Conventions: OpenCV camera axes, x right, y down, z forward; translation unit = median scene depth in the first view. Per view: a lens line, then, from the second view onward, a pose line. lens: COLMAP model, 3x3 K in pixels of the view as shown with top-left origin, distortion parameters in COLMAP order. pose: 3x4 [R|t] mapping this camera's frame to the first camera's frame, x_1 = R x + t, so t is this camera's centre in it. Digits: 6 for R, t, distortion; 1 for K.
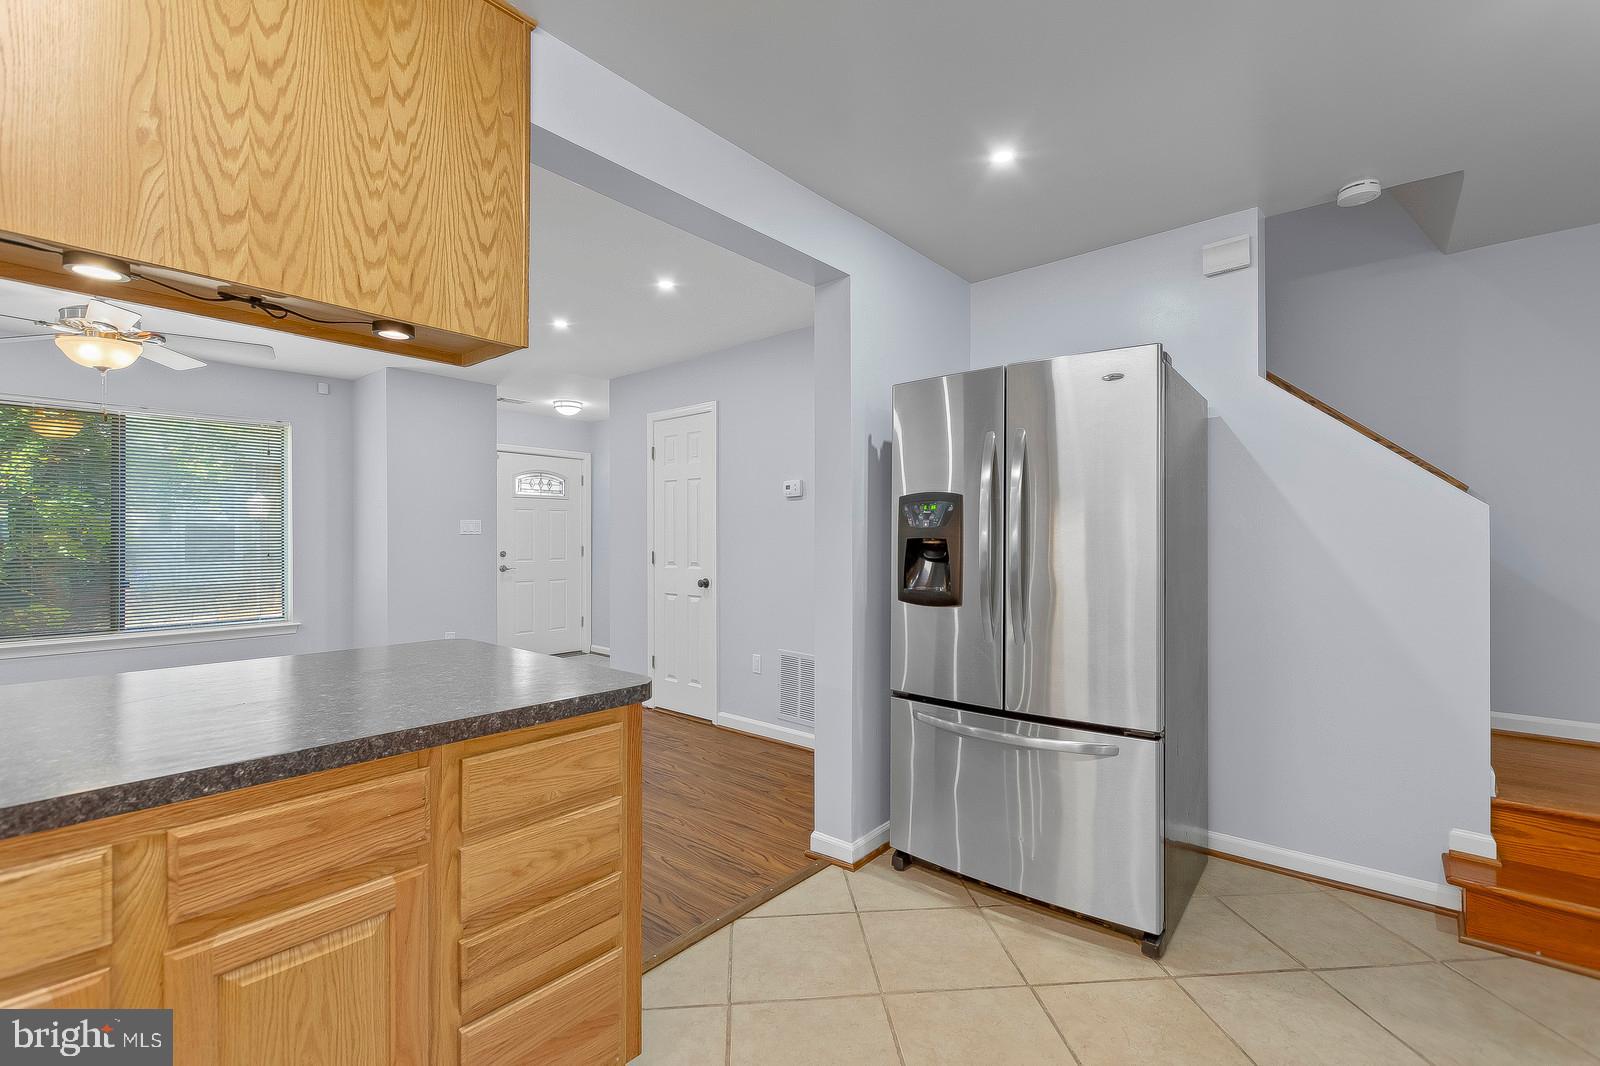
lens RADIAL K [[691.9, 0, 804.1], [0, 691.9, 535.3], [0, 0, 1]] dist [0.004984, -0.002989]
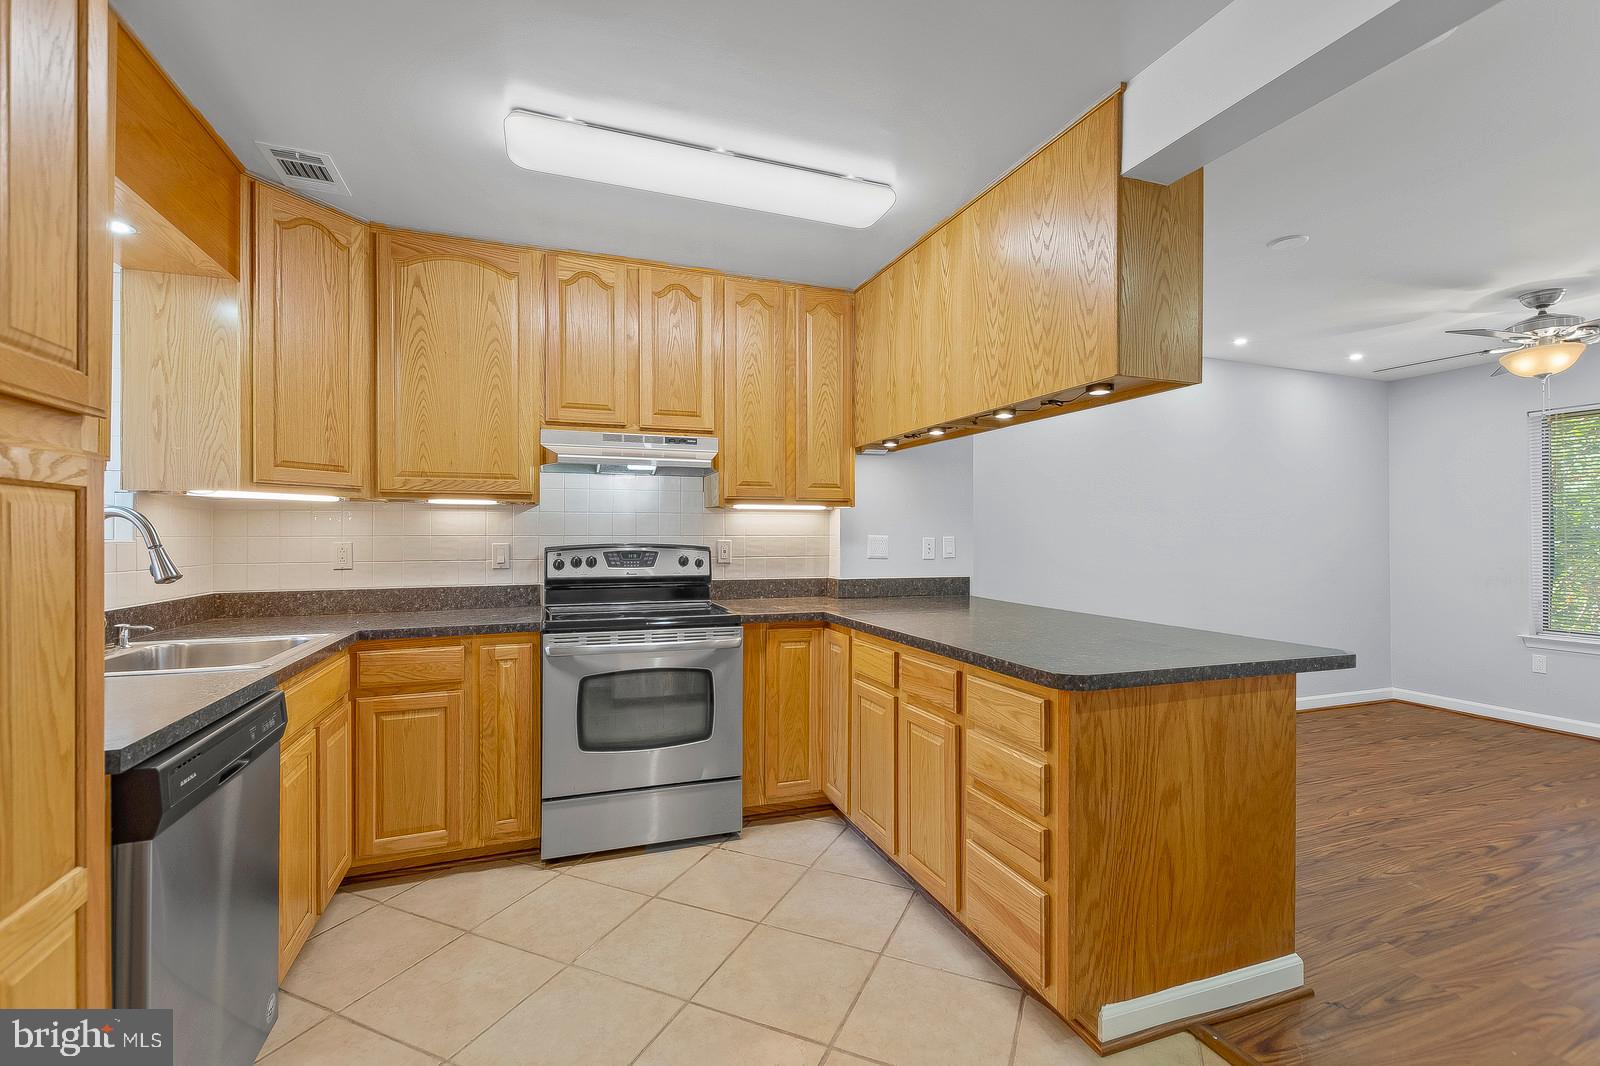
lens RADIAL K [[691.9, 0, 804.1], [0, 691.9, 535.3], [0, 0, 1]] dist [0.004984, -0.002989]
pose [[-0.482053, -0.003028, -0.876137, 0.579564], [0.001532, 0.999990, -0.004299, -0.000272], [0.876141, -0.003415, -0.482043, 0.742140]]
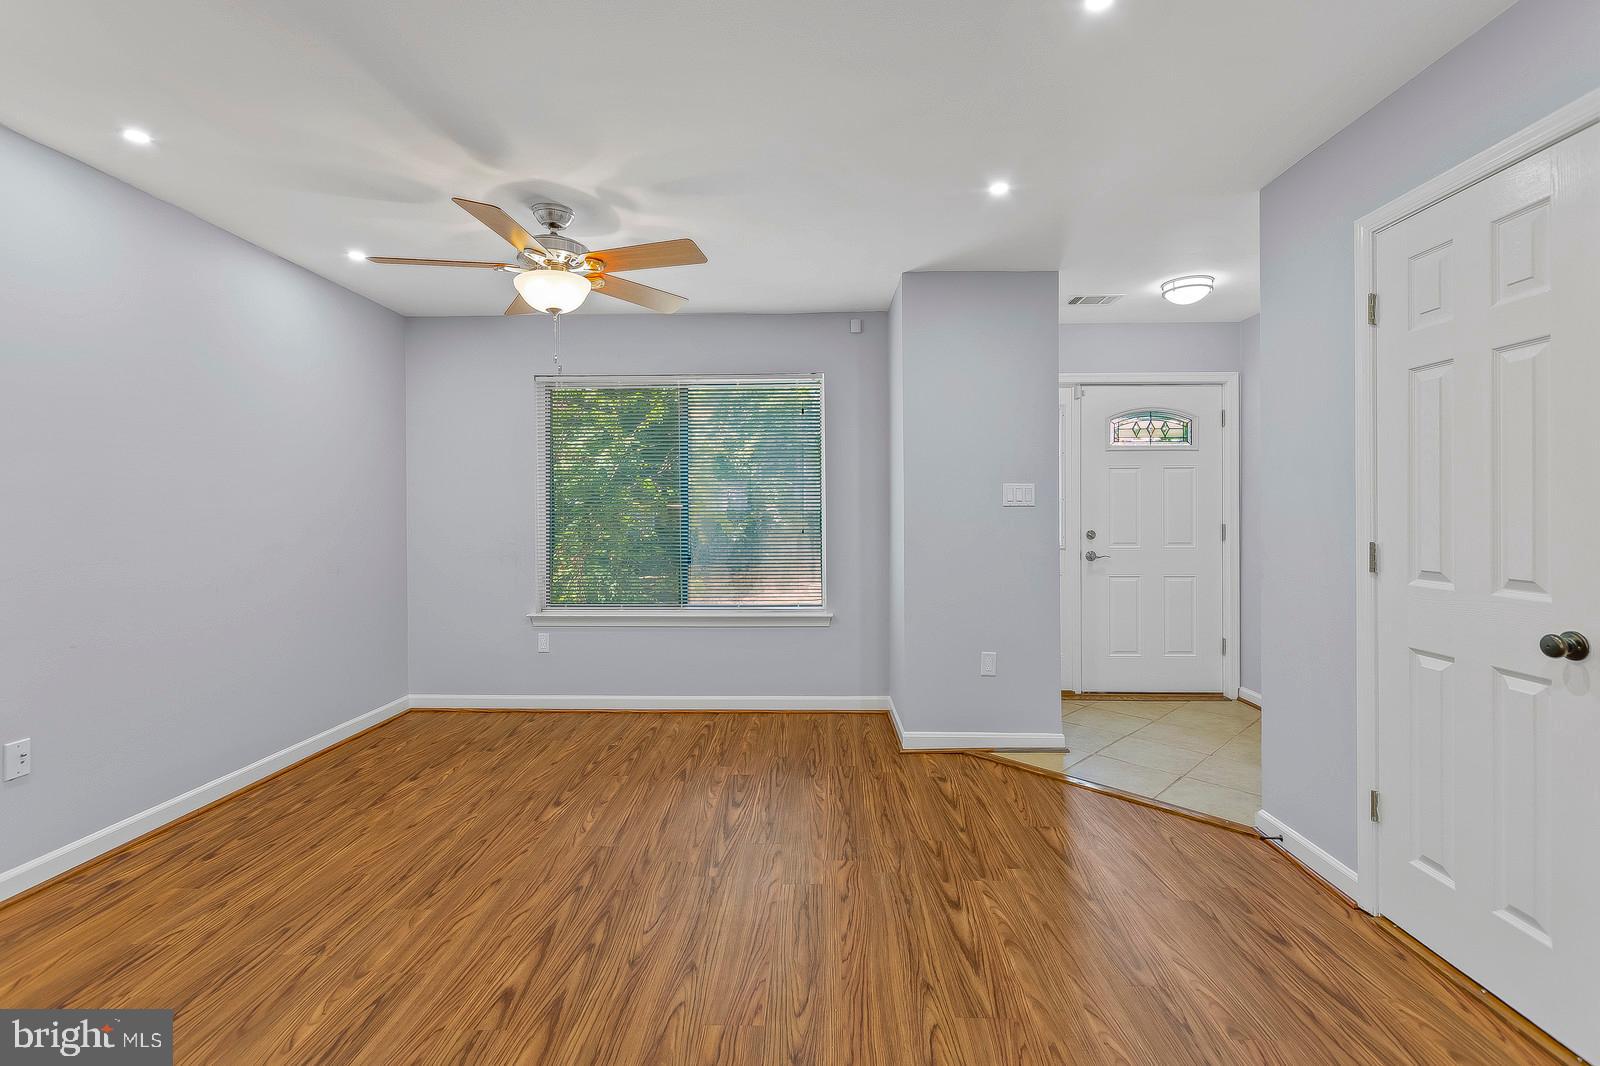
lens RADIAL K [[700.7, 0, 803.6], [0, 700.7, 510.2], [0, 0, 1]] dist [0.003531, -0.000526]
pose [[0.632421, -0.001269, -0.774624, -0.222088], [0.003449, 0.999993, 0.001177, 0.003089], [0.774617, -0.003416, 0.632421, 0.965041]]
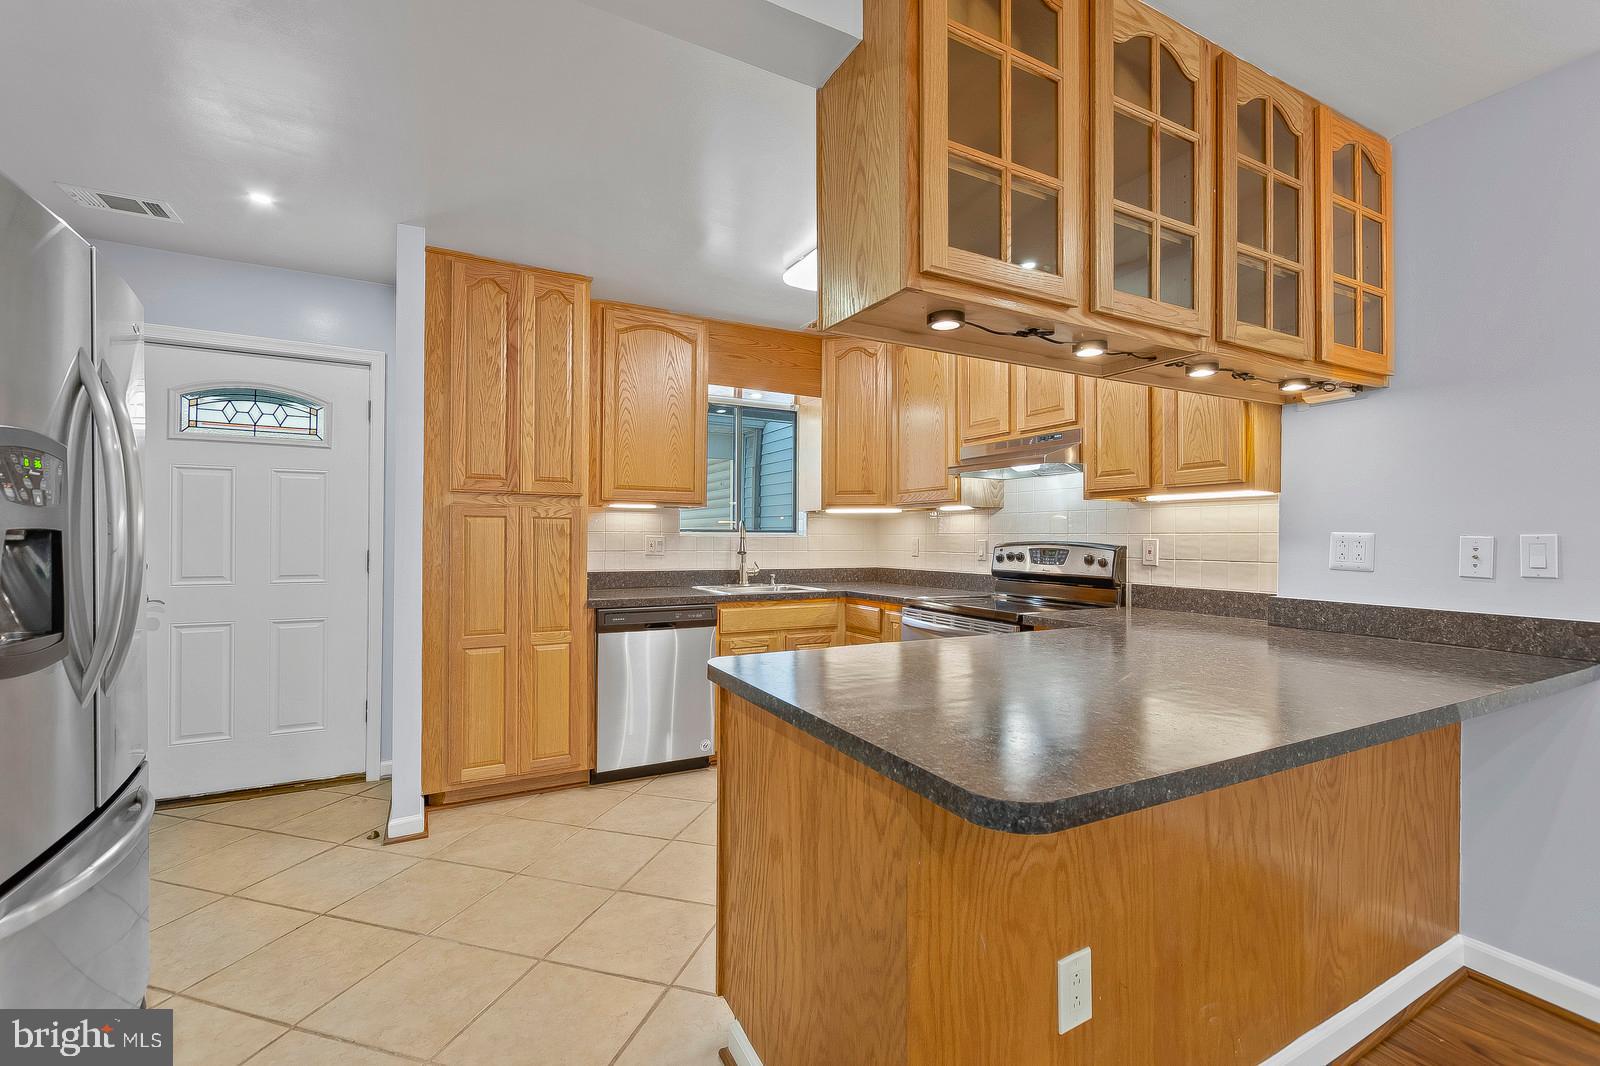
lens RADIAL K [[691.9, 0, 804.1], [0, 691.9, 535.3], [0, 0, 1]] dist [0.004984, -0.002989]
pose [[-0.933562, -0.005098, 0.358379, -0.491119], [-0.006614, 0.999974, -0.003007, 0.005302], [-0.358354, -0.005177, -0.933571, 1.280688]]
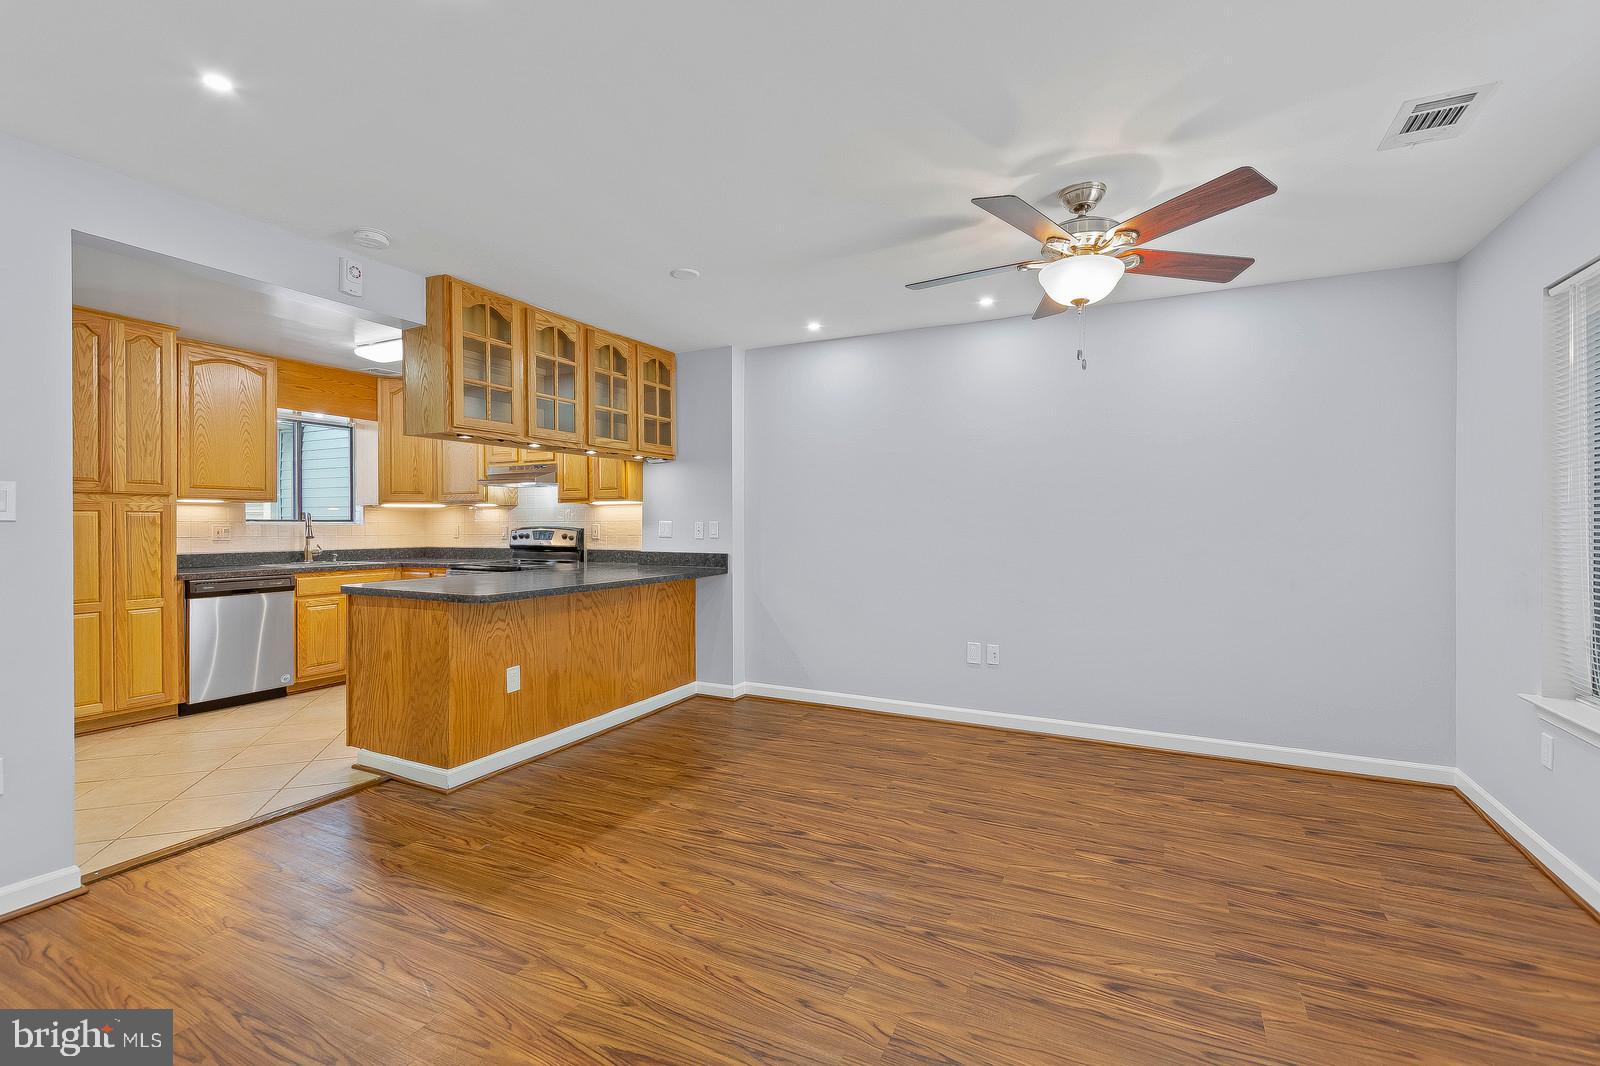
lens RADIAL K [[696.1, 0, 810.5], [0, 696.1, 527.2], [0, 0, 1]] dist [0.003586, -0.000522]
pose [[-0.967430, 0.002044, -0.253132, -0.733032], [0.001443, 0.999996, 0.002559, 0.008033], [0.253136, 0.002111, -0.967428, 2.330380]]
